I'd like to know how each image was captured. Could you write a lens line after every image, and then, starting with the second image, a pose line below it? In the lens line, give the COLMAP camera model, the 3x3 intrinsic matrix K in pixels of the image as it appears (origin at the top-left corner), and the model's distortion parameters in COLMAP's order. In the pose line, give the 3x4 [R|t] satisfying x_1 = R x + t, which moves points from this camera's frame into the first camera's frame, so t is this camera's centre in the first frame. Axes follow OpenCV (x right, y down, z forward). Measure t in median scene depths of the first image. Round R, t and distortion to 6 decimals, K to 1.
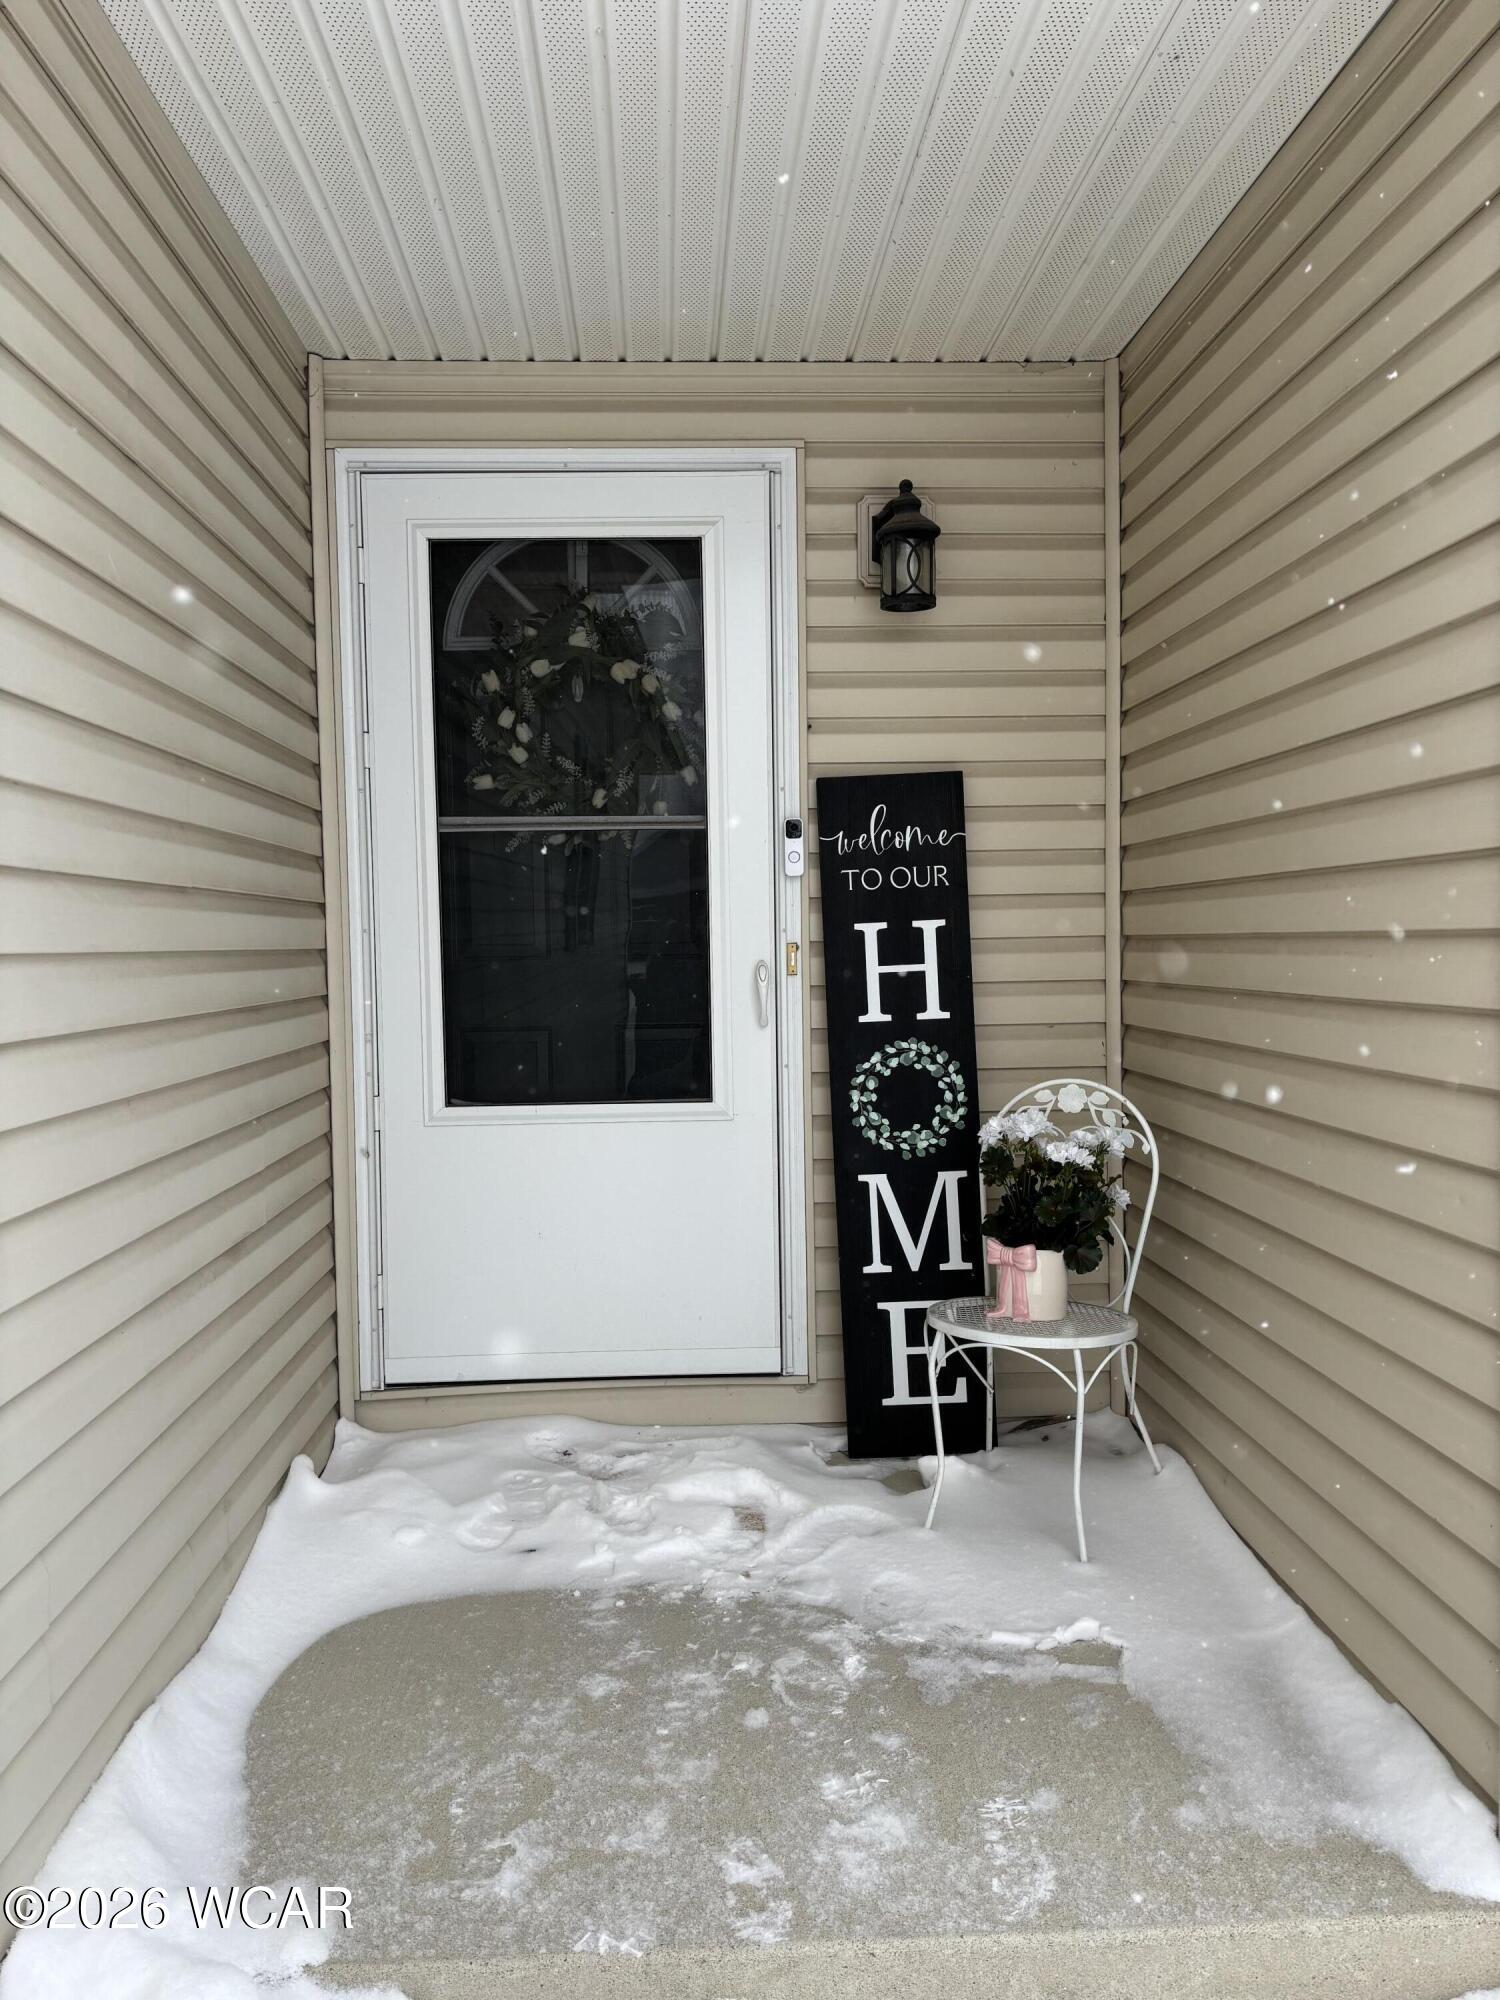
lens RADIAL K [[1506.7, 0, 740.5], [0, 1506.7, 1005.0], [0, 0, 1]] dist [0.038948, -0.044831]
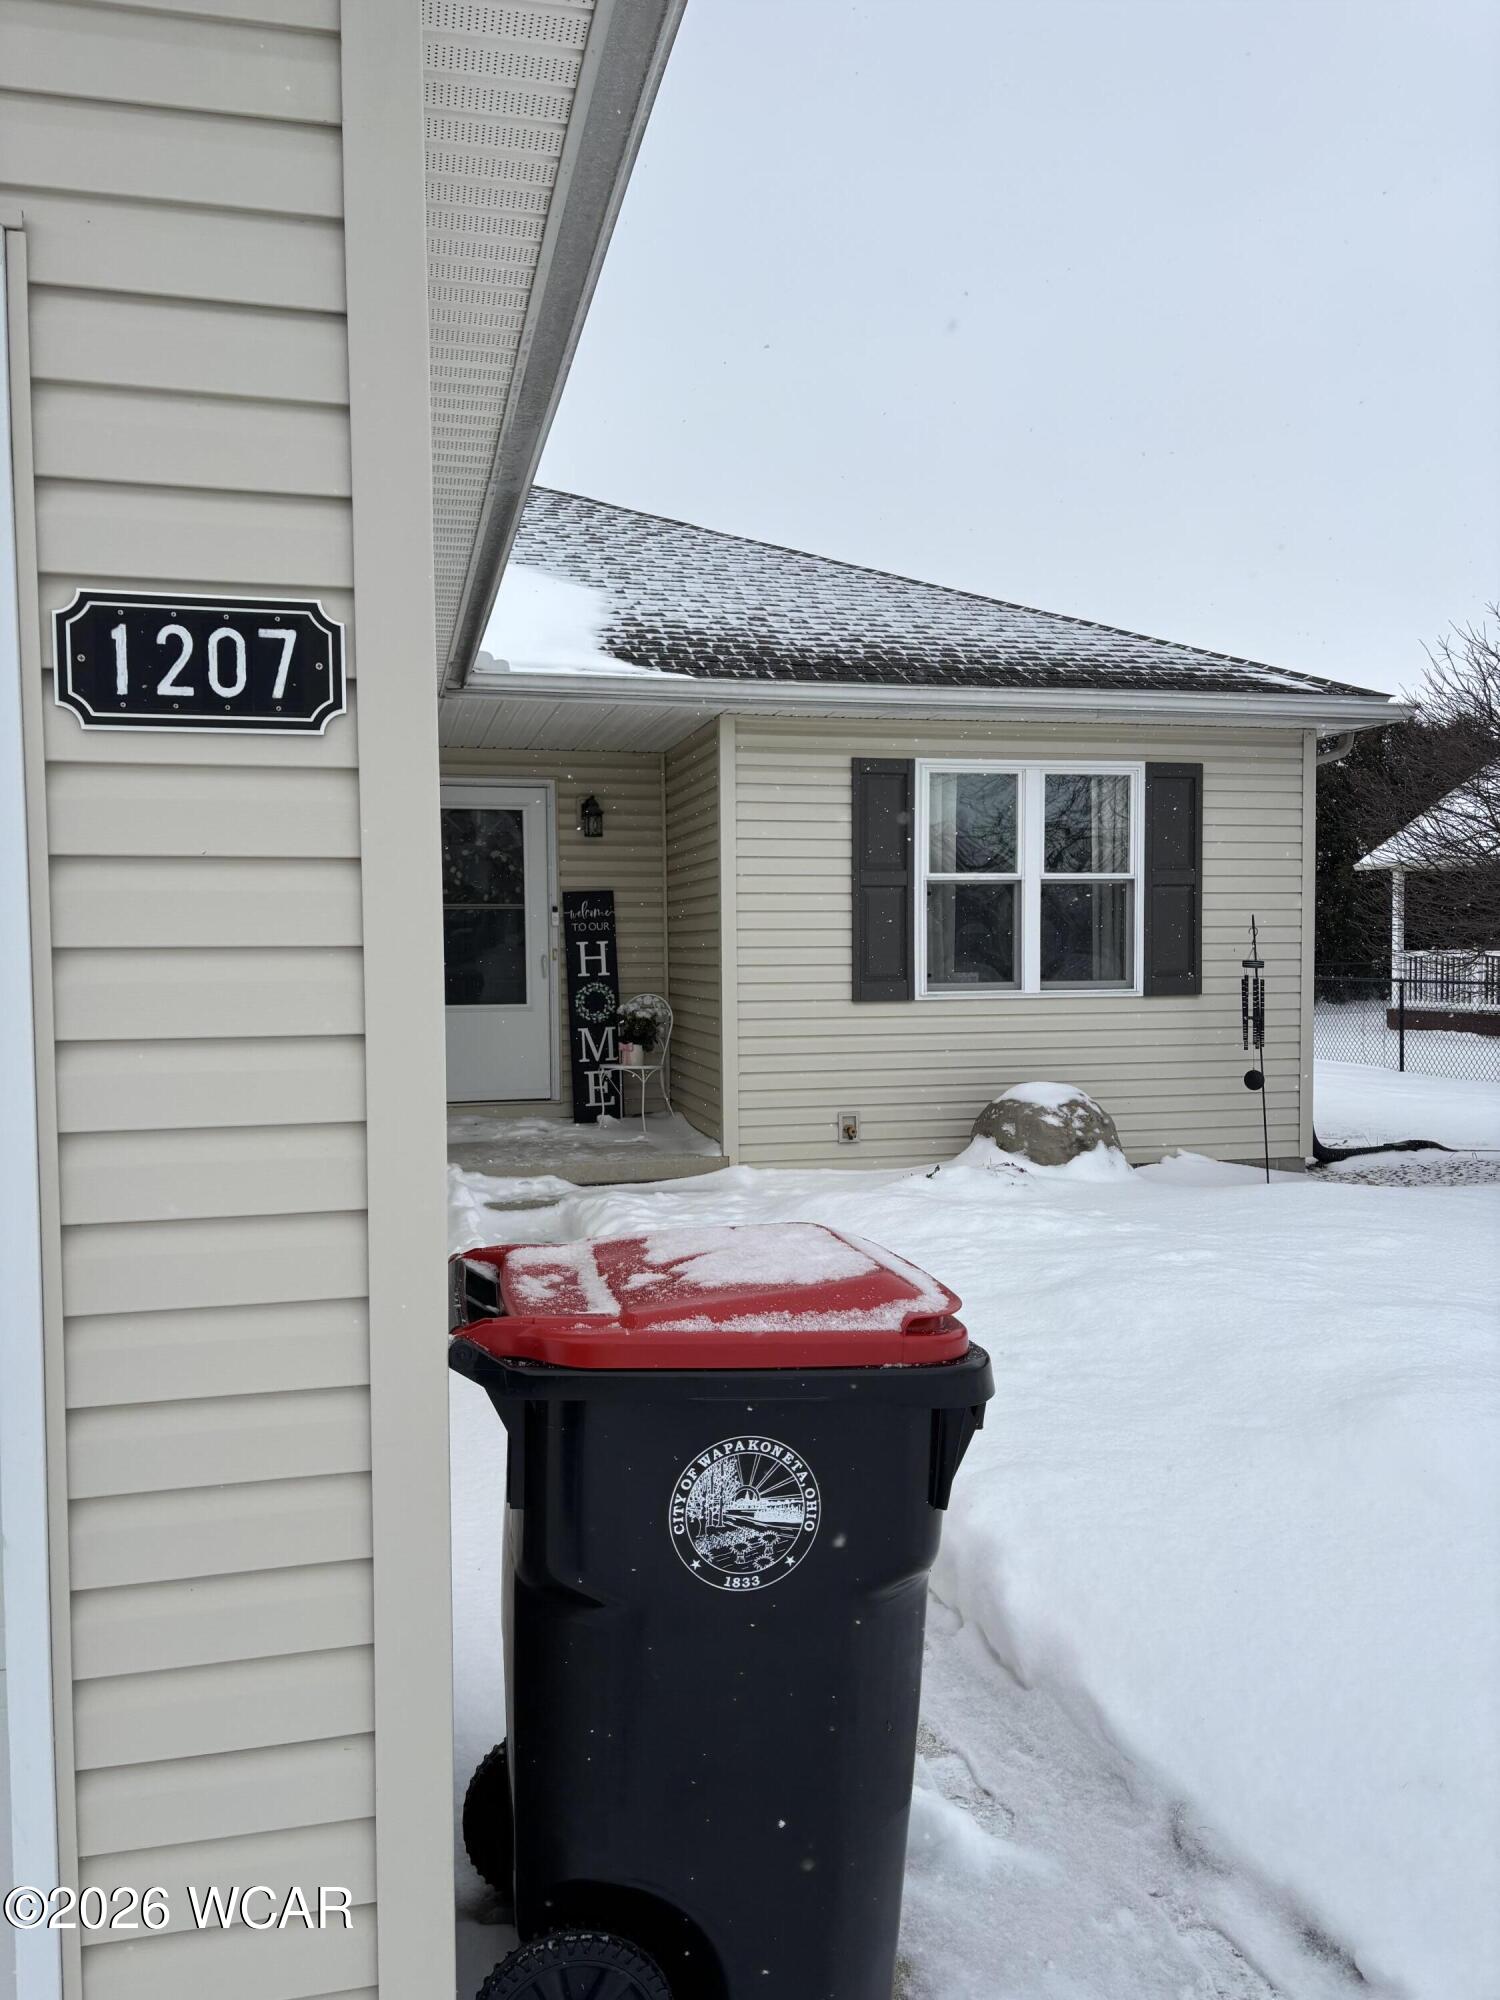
lens RADIAL K [[1506.7, 0, 790.2], [0, 1506.7, 1034.7], [0, 0, 1]] dist [0.038948, -0.044831]
pose [[0.979616, -0.002971, 0.200859, -0.104746], [0.003744, 0.999987, -0.003470, 0.136273], [-0.200846, 0.004151, 0.979614, -1.931156]]
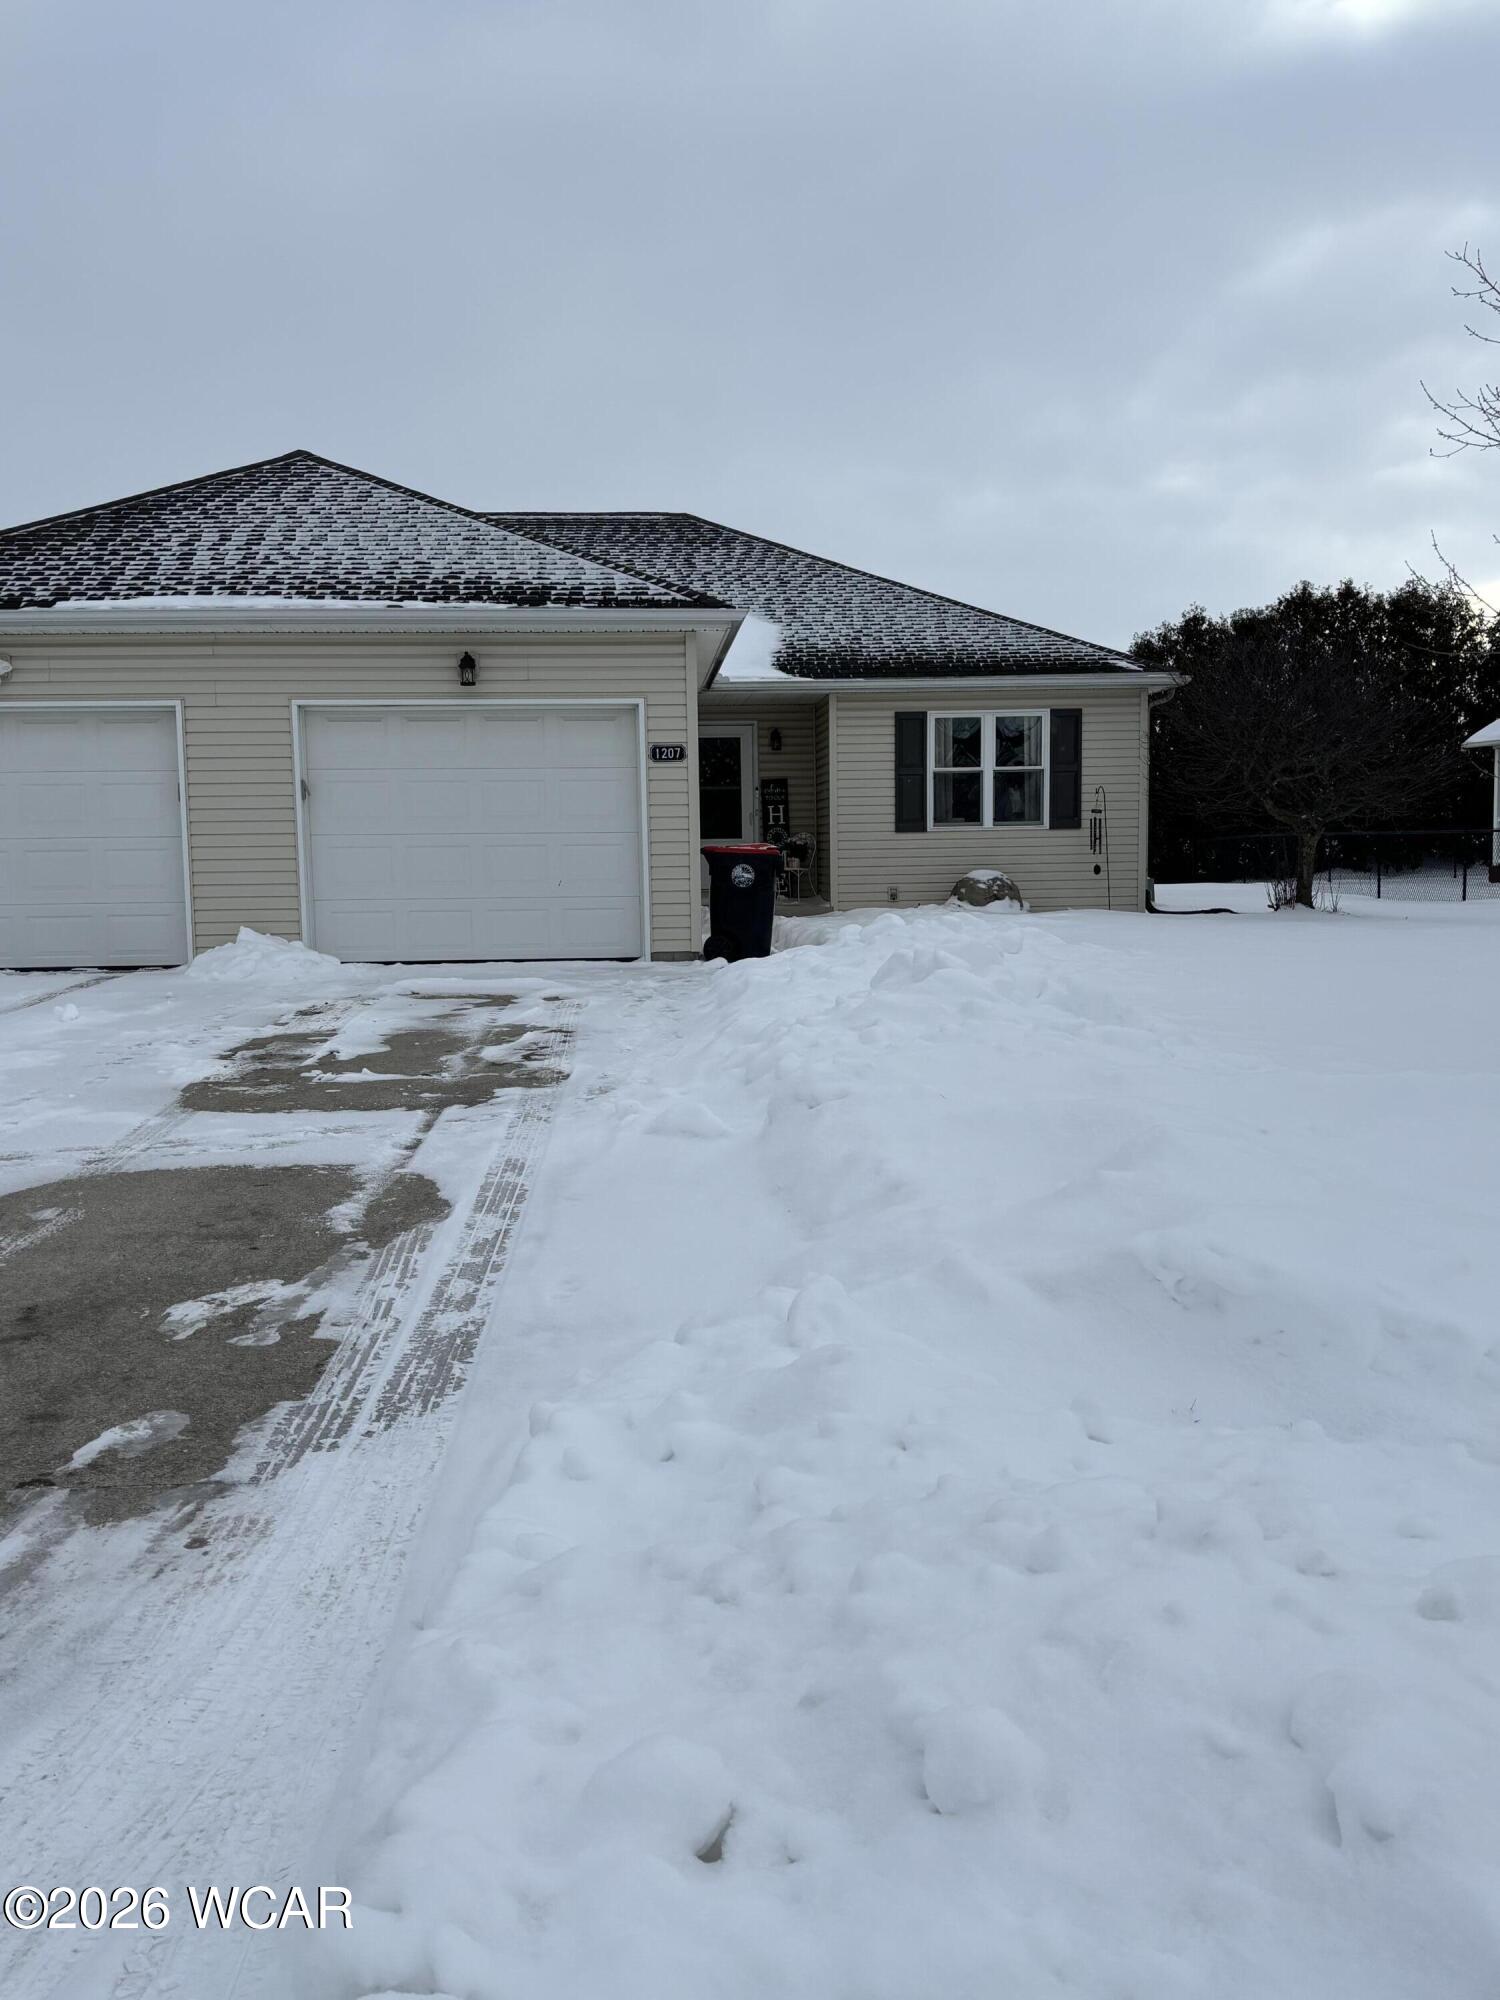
lens RADIAL K [[1917.5, 0, 750.5], [0, 1917.5, 1002.2], [0, 0, 1]] dist [0.013914, 0.000000]
pose [[0.999996, 0.000202, 0.002699, -0.005988], [-0.000261, 0.999762, 0.021812, 0.511877], [-0.002694, -0.021813, 0.999758, -6.045898]]
